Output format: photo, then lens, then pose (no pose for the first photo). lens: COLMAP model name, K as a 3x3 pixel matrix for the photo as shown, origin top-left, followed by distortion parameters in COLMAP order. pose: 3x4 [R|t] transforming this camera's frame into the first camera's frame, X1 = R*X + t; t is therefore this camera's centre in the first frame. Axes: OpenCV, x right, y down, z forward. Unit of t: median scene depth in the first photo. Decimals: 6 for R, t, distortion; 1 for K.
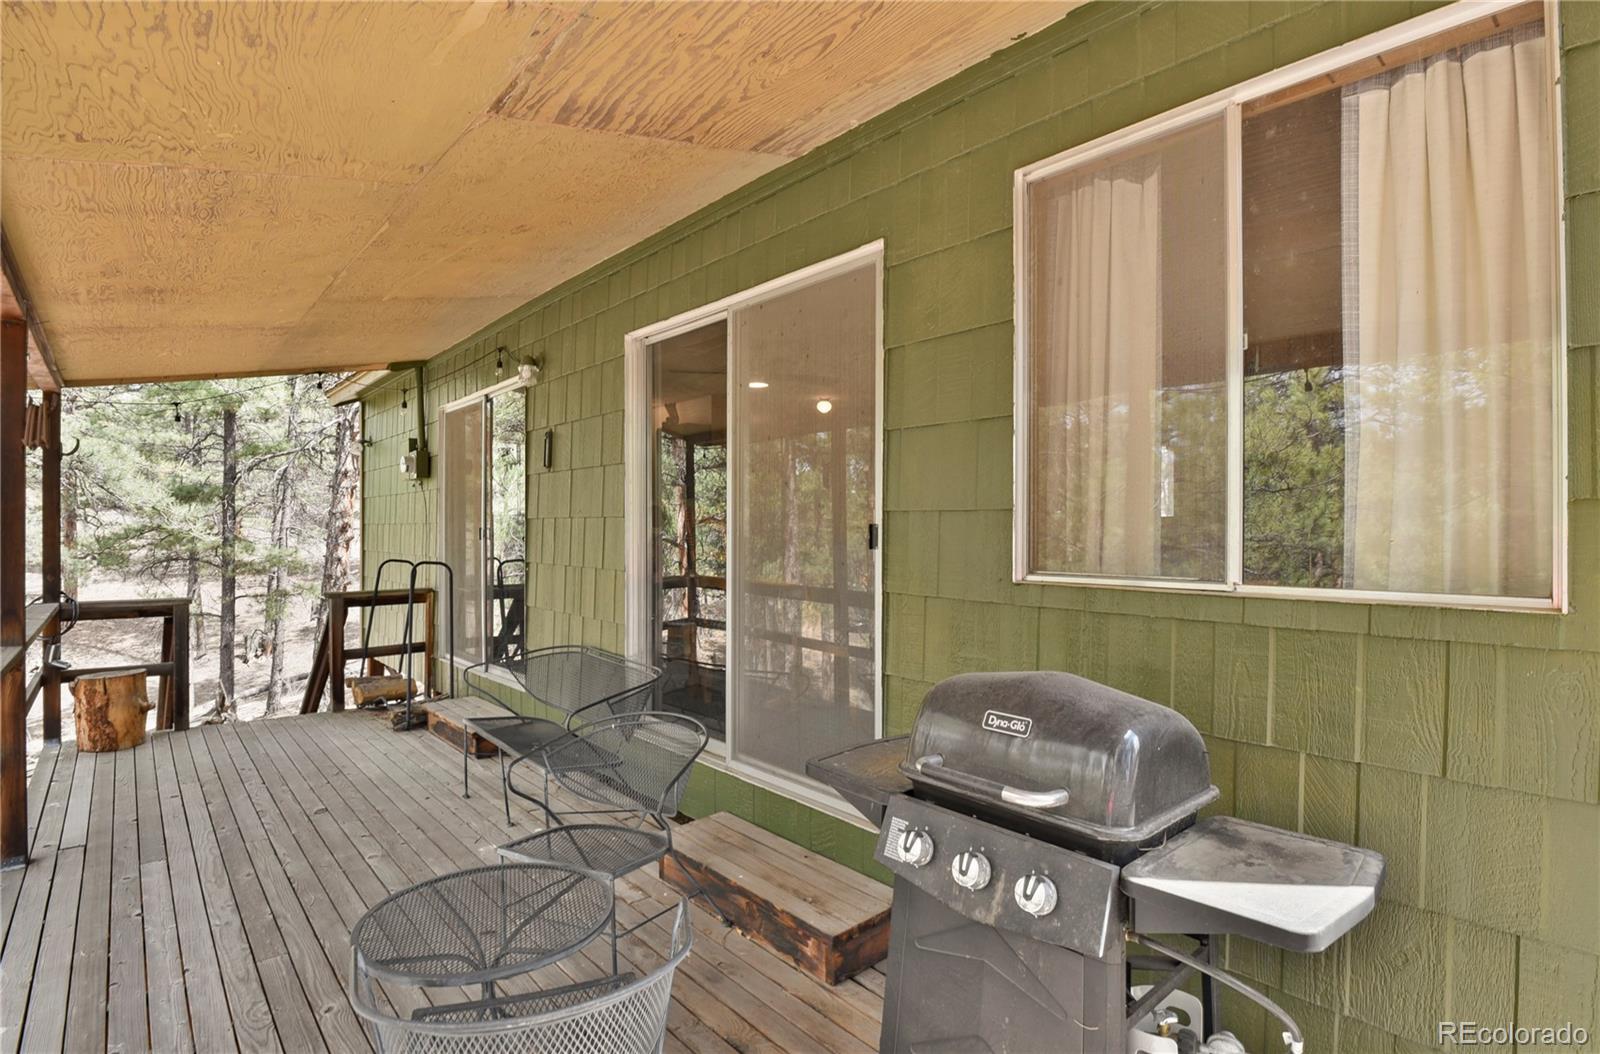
lens RADIAL K [[796.5, 0, 808.0], [0, 796.5, 531.6], [0, 0, 1]] dist [-0.001453, -0.000506]
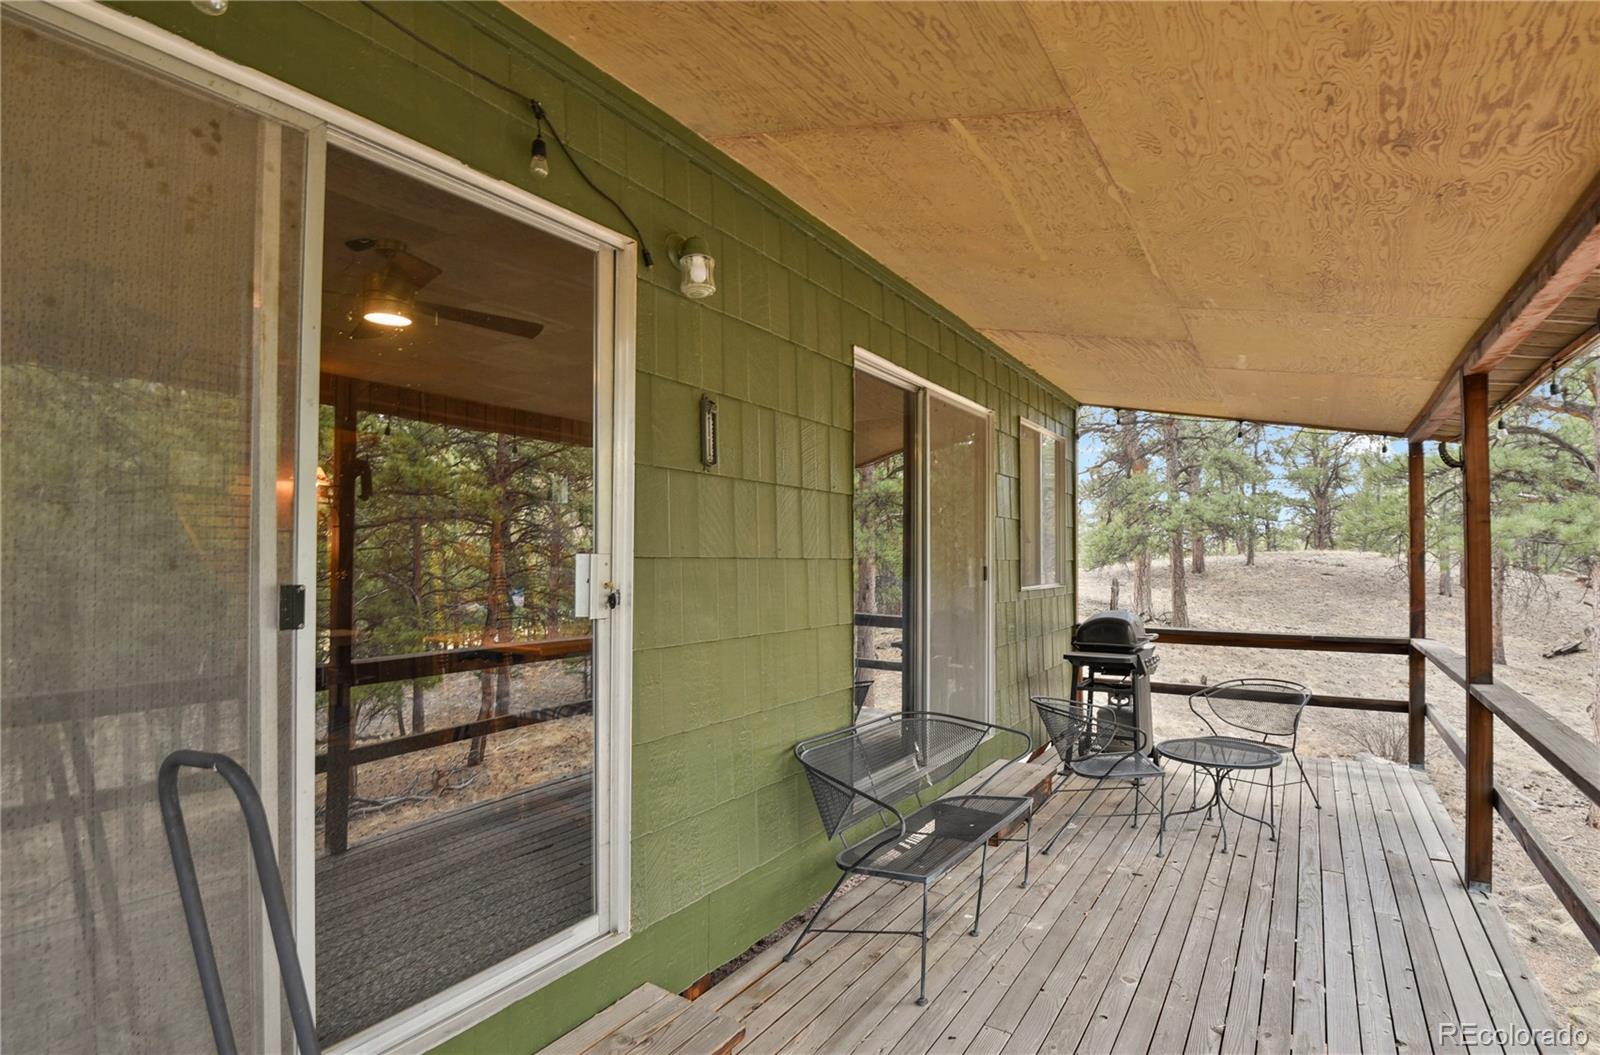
lens RADIAL K [[796.5, 0, 804.9], [0, 796.5, 533.1], [0, 0, 1]] dist [-0.001453, -0.000506]
pose [[-0.287693, 0.018418, 0.957546, -1.402341], [-0.009791, 0.999706, -0.022171, -0.034780], [-0.957673, -0.015753, -0.287428, 1.760753]]
